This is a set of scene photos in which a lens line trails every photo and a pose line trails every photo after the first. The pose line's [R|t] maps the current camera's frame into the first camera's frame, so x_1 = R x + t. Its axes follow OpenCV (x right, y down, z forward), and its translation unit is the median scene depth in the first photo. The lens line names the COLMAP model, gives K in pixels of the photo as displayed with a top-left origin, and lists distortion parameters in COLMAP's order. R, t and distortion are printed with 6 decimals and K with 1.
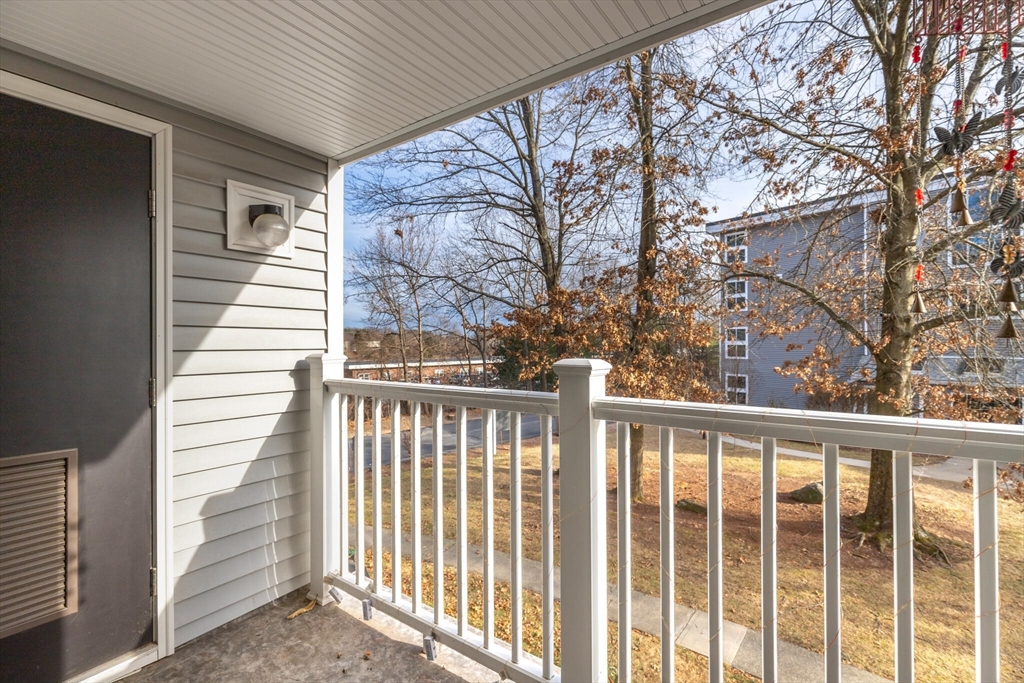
lens RADIAL K [[469.1, 0, 512.2], [0, 469.1, 337.9], [0, 0, 1]] dist [0.008475, -0.000028]
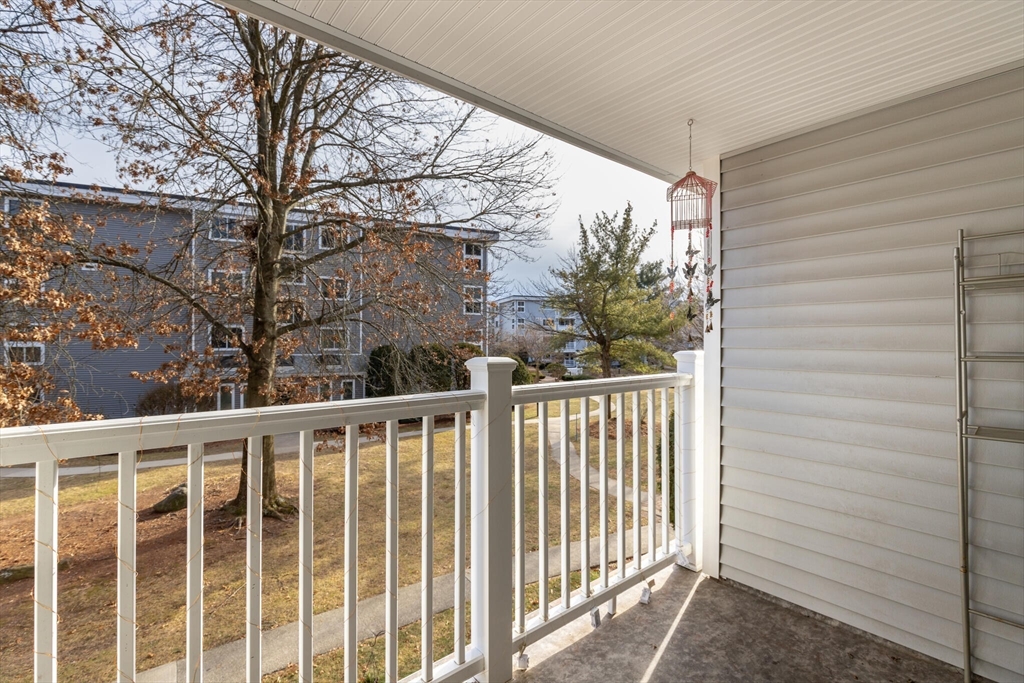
lens RADIAL K [[469.1, 0, 512.2], [0, 469.1, 337.9], [0, 0, 1]] dist [0.008475, -0.000028]
pose [[0.241029, 0.010950, 0.970456, -0.143812], [-0.008076, 0.999924, -0.009277, 0.001718], [-0.970484, -0.005601, 0.241099, 0.104398]]
